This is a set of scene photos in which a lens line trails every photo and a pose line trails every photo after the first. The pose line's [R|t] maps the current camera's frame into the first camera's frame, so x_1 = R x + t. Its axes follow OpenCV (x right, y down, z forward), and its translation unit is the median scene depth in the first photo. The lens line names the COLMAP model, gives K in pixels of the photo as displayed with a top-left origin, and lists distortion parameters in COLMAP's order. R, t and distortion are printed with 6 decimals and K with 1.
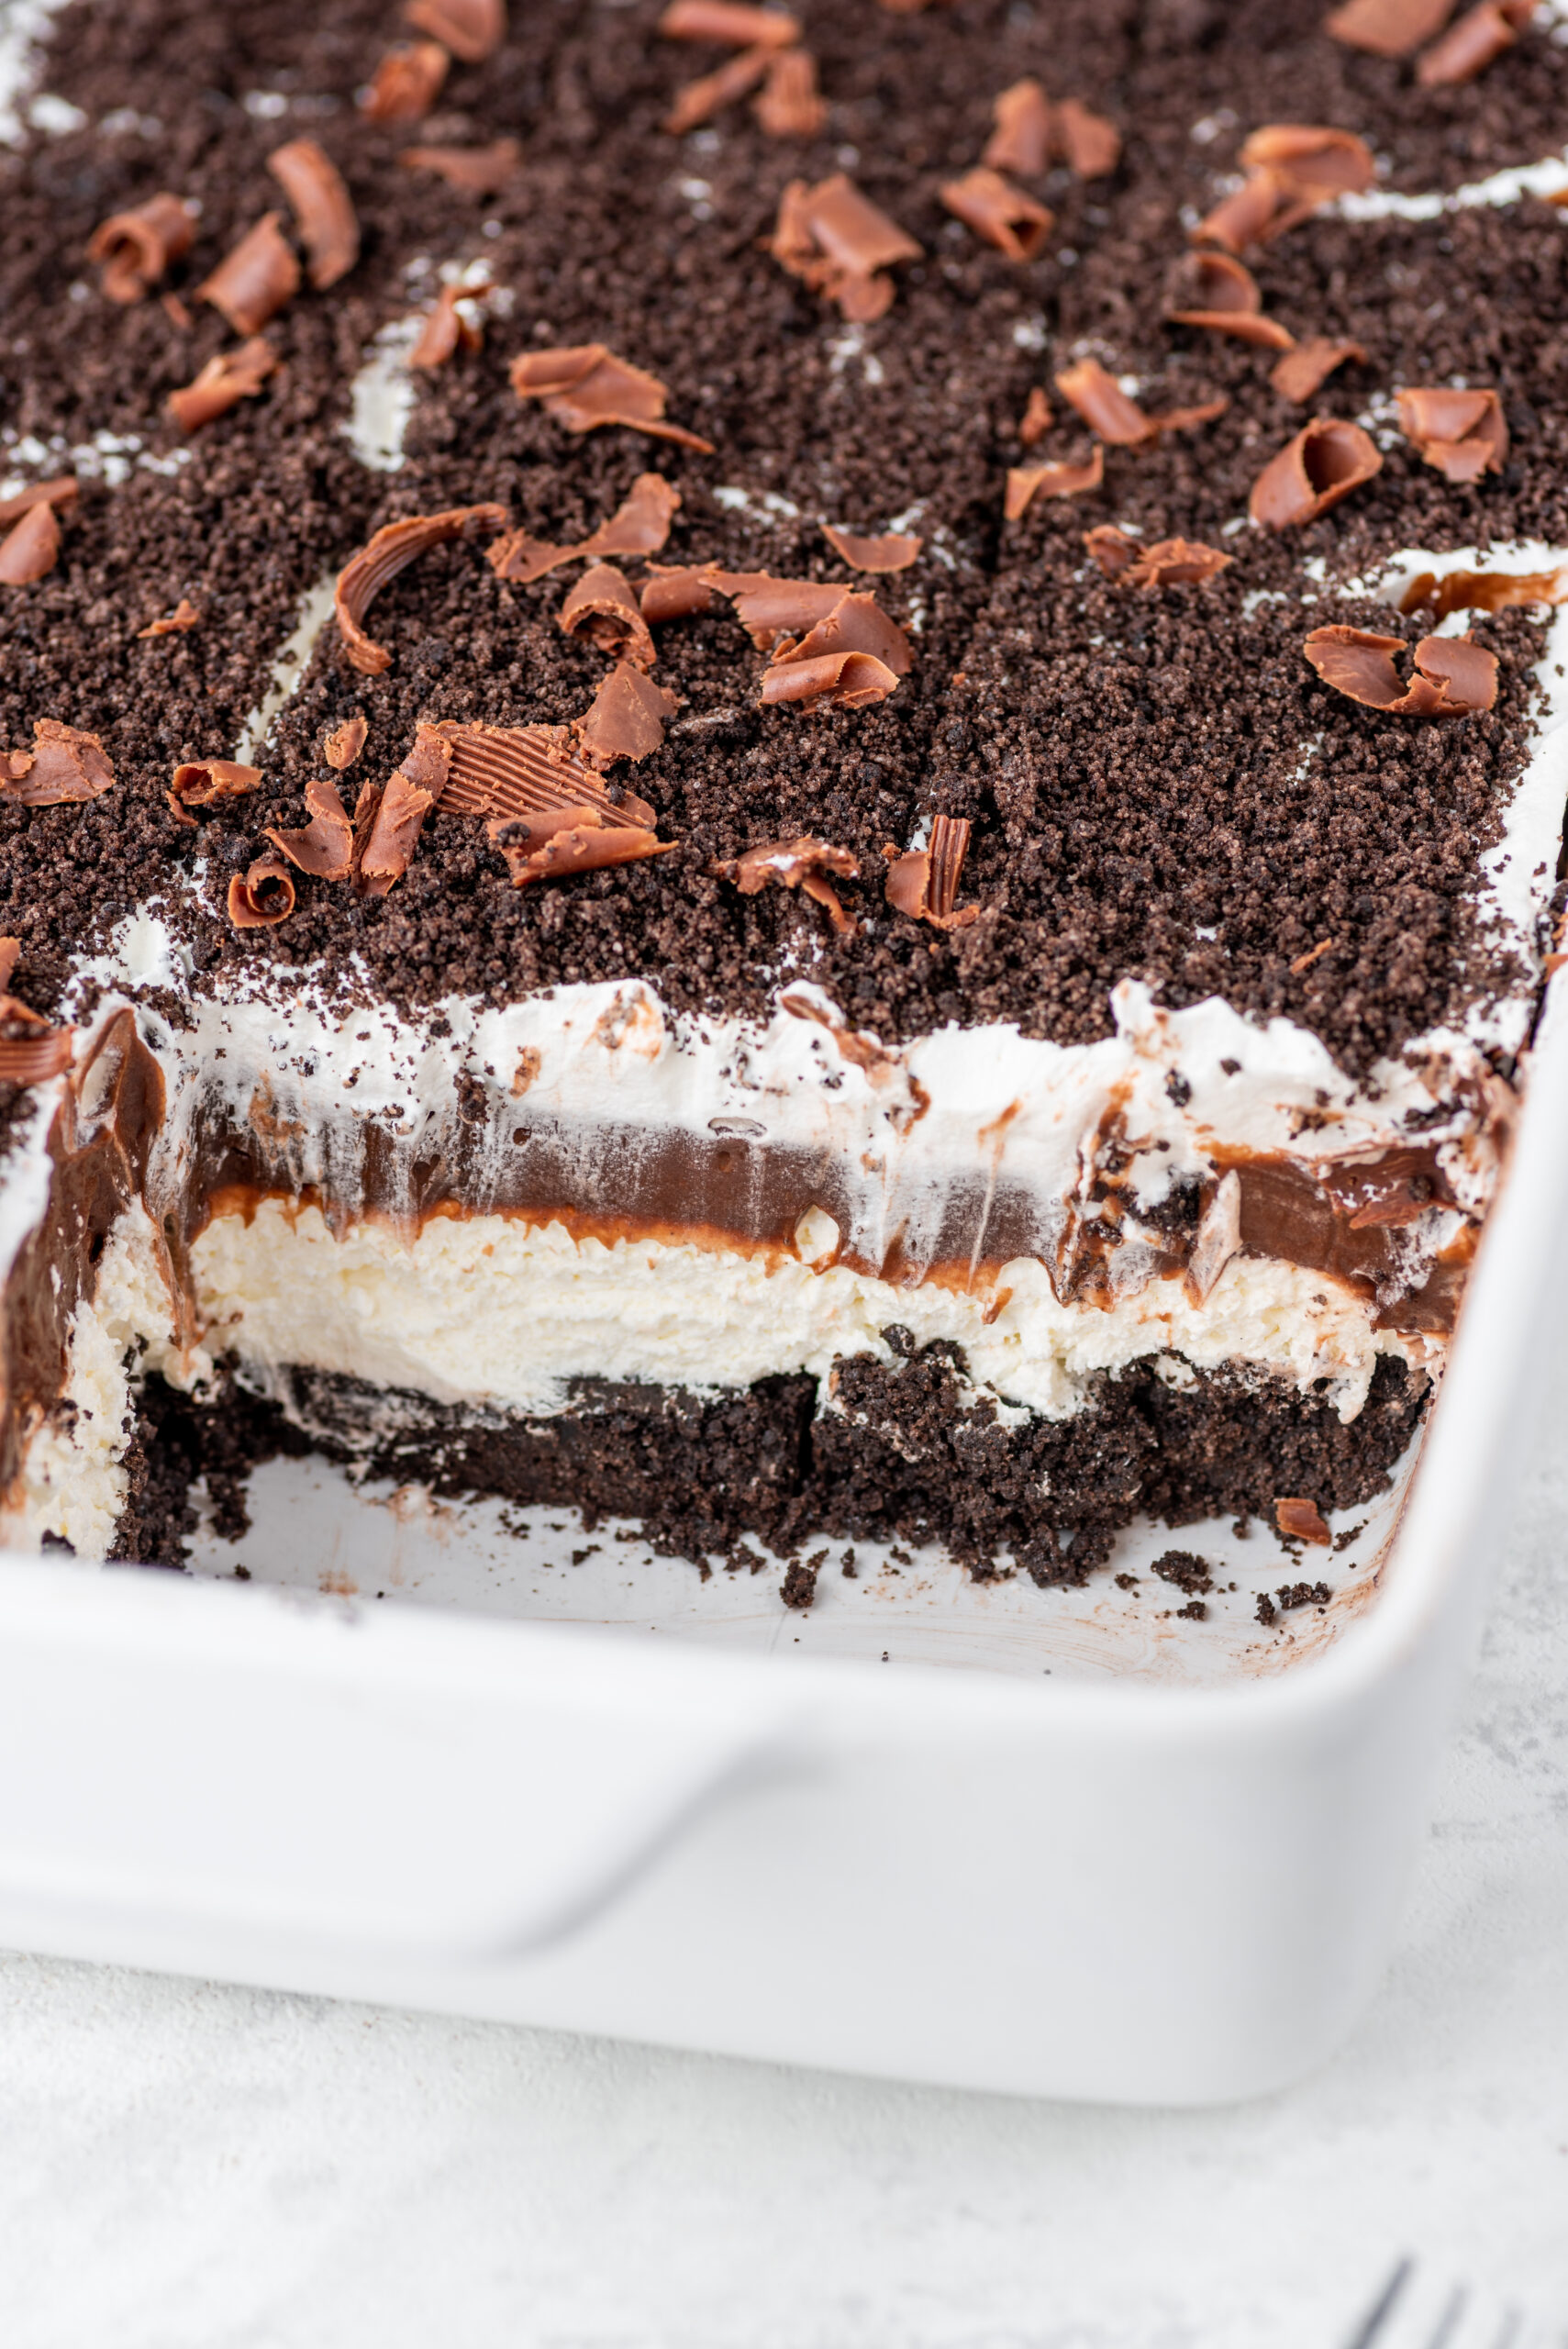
lens RADIAL K [[7128.7, 0, 773.7], [0, 7128.7, 1167.9], [0, 0, 1]] dist [0.073914, 0.000000]
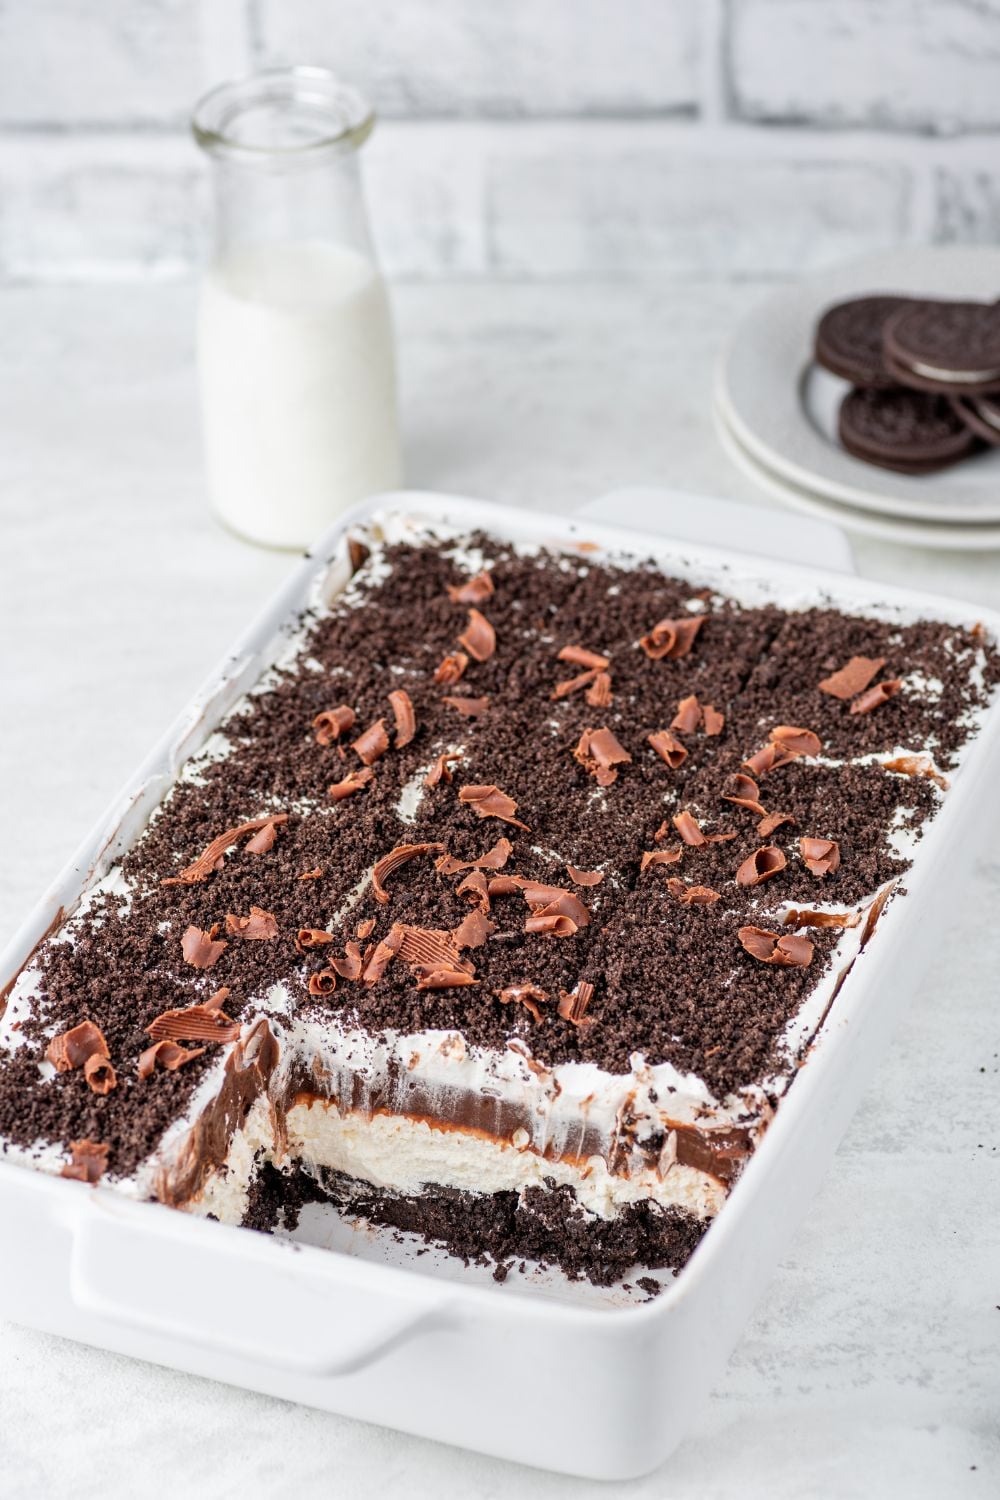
lens RADIAL K [[4552.4, 0, 499.2], [0, 4552.4, 752.6], [0, 0, 1]] dist [0.073914, 0.000000]
pose [[0.986798, 0.107795, -0.120871, 0.180625], [-0.118521, 0.989276, -0.085355, 0.013049], [0.110374, 0.098554, 0.988992, -0.643327]]
